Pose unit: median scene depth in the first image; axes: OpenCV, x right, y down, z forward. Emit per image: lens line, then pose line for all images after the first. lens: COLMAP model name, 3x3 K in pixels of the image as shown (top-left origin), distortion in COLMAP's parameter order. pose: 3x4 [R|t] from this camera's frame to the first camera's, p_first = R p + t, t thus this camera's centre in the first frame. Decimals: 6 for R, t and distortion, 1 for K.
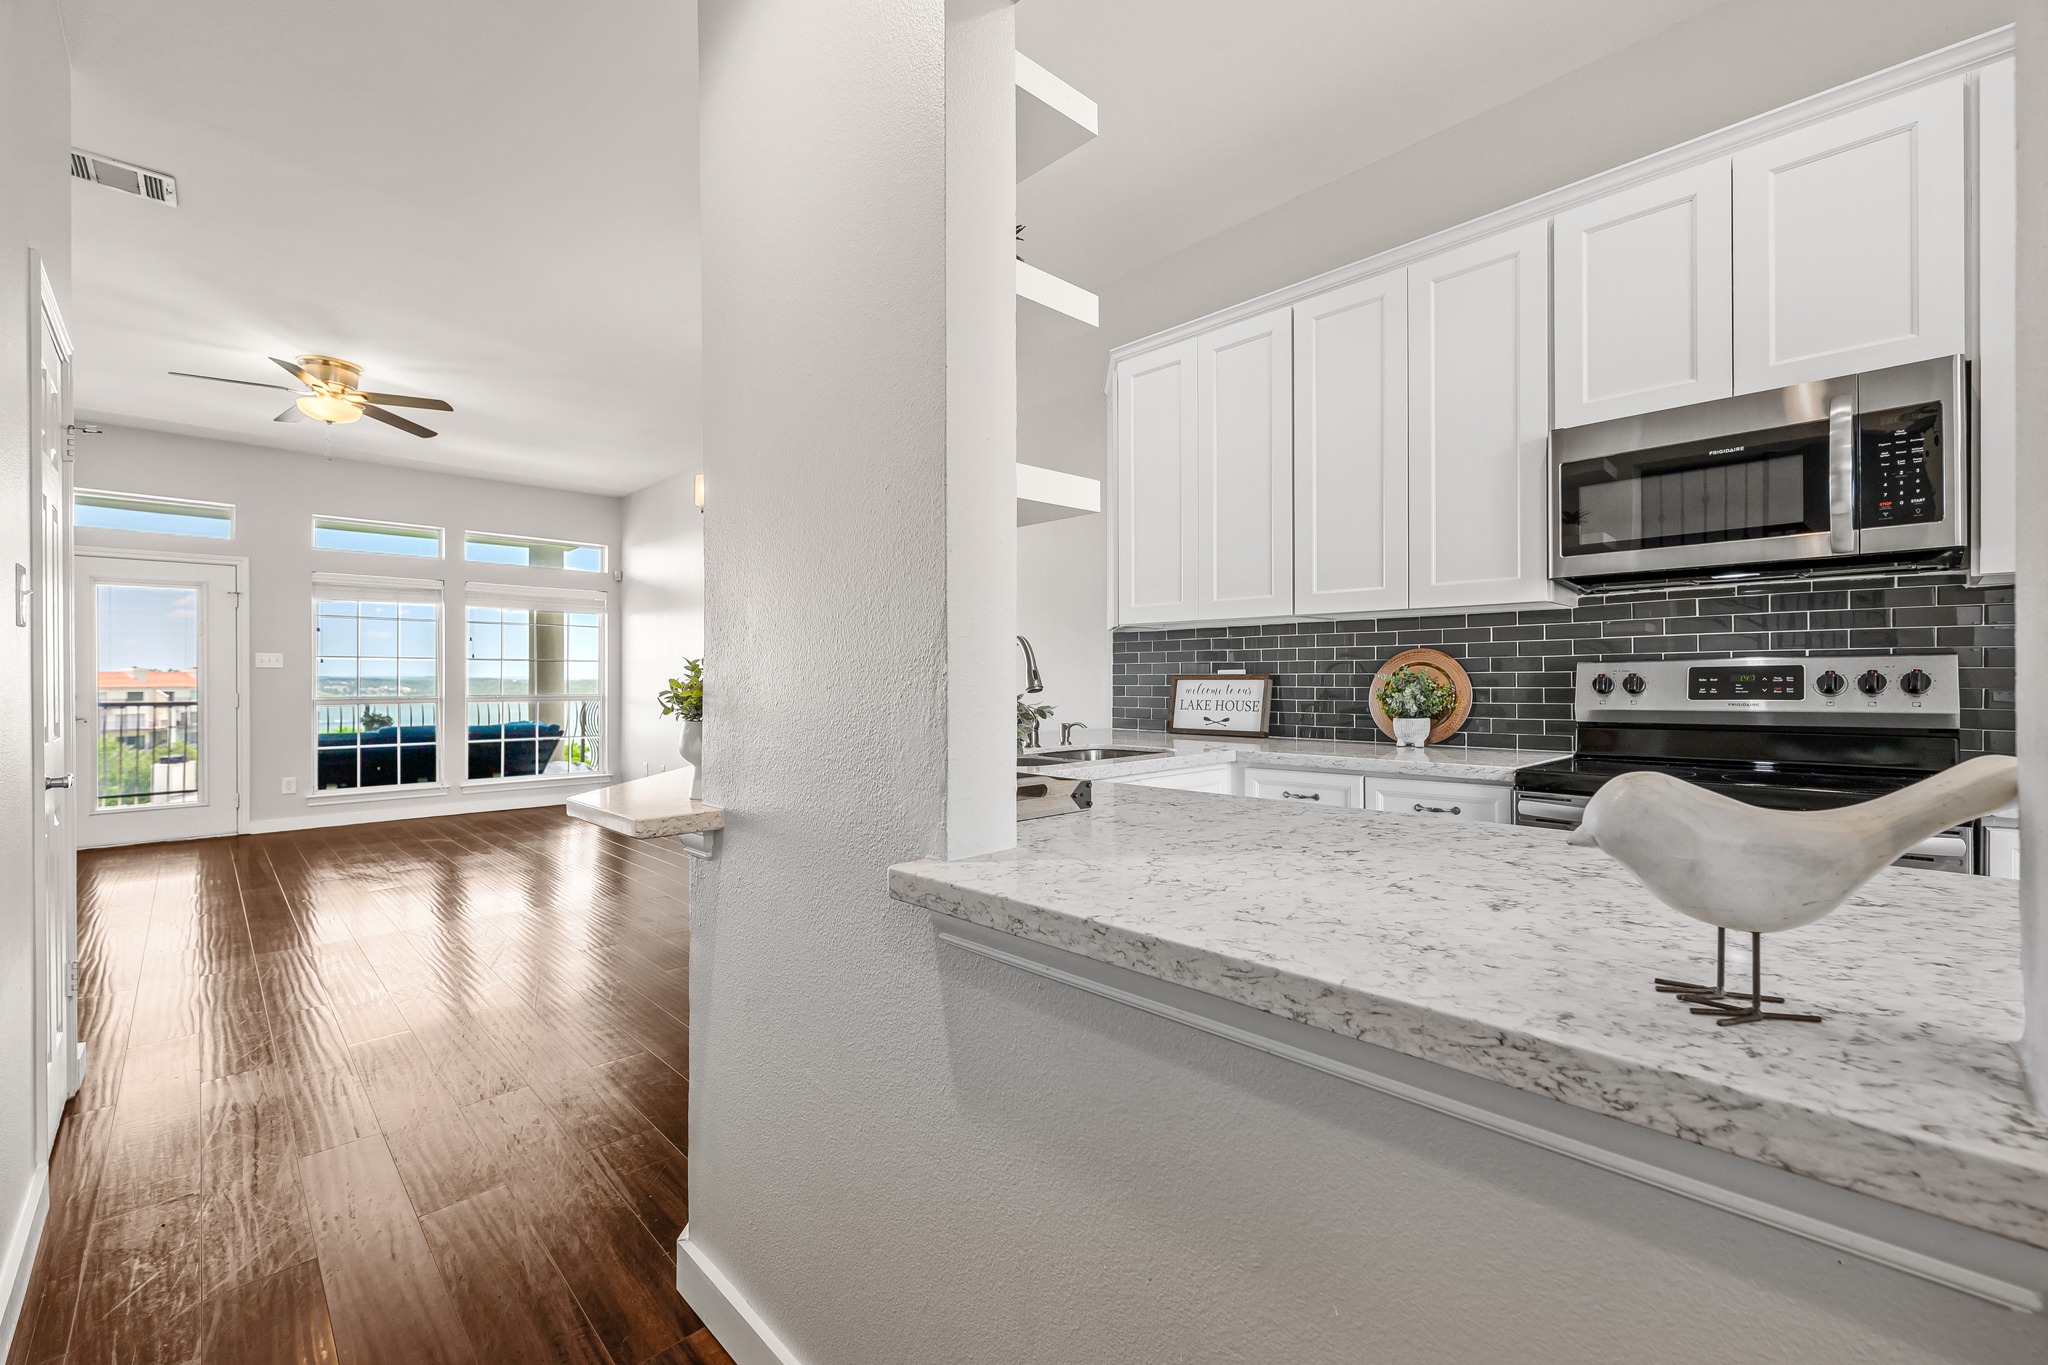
lens RADIAL K [[824.3, 0, 1018.9], [0, 824.3, 678.9], [0, 0, 1]] dist [0.000734, 0.000205]
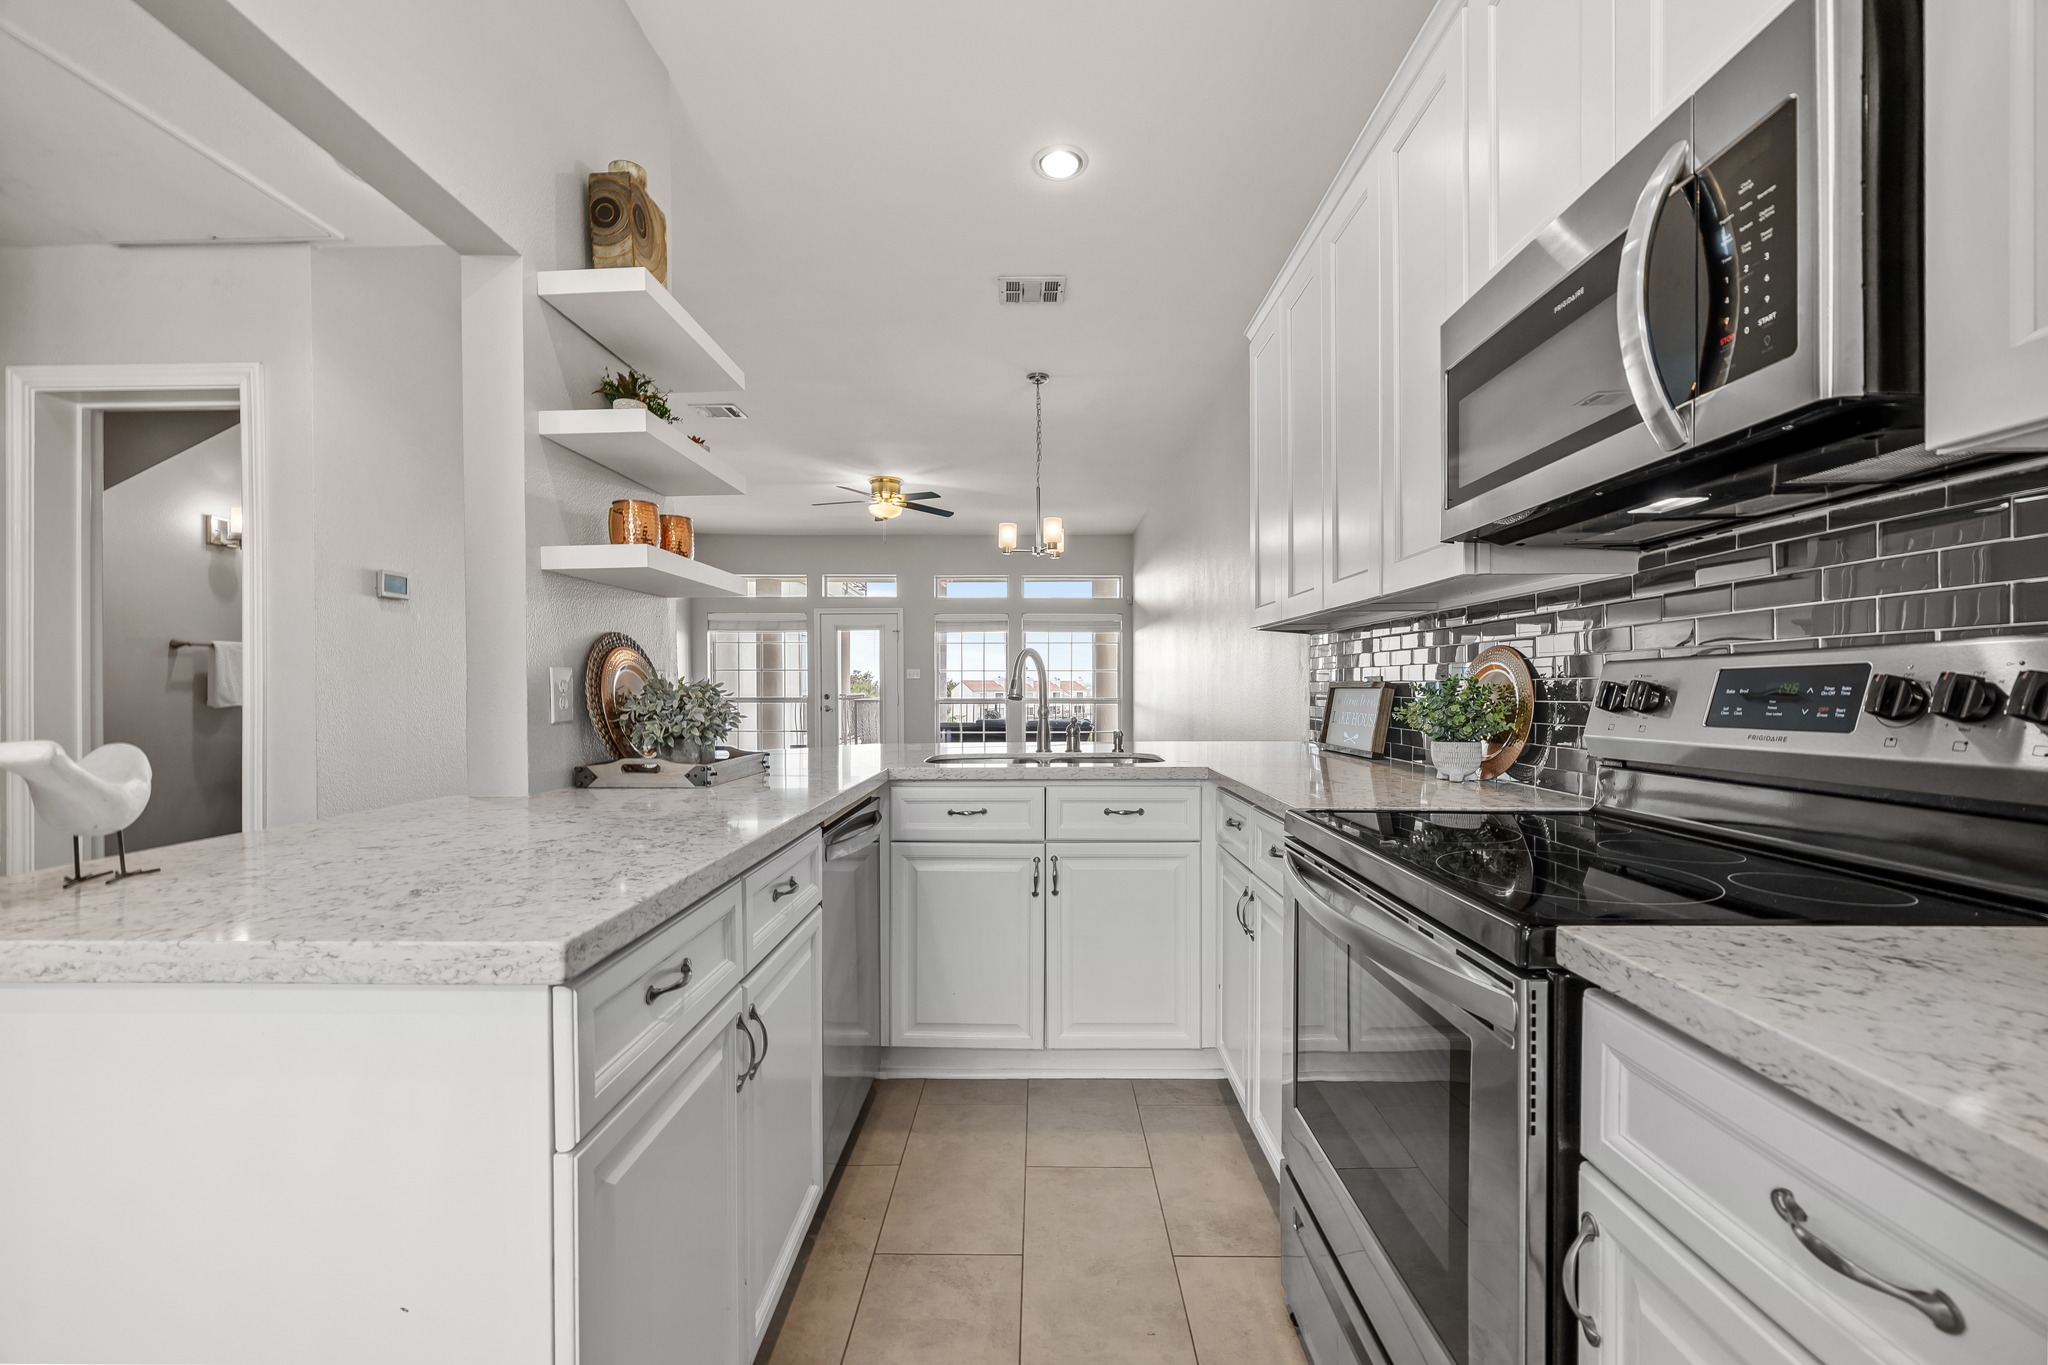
lens RADIAL K [[779.9, 0, 1016.2], [0, 779.9, 688.8], [0, 0, 1]] dist [0.000044, 0.000009]
pose [[0.725031, 0.003034, -0.688710, 0.248801], [-0.000201, 0.999991, 0.004193, -0.000839], [0.688717, -0.002902, 0.725025, 0.085128]]
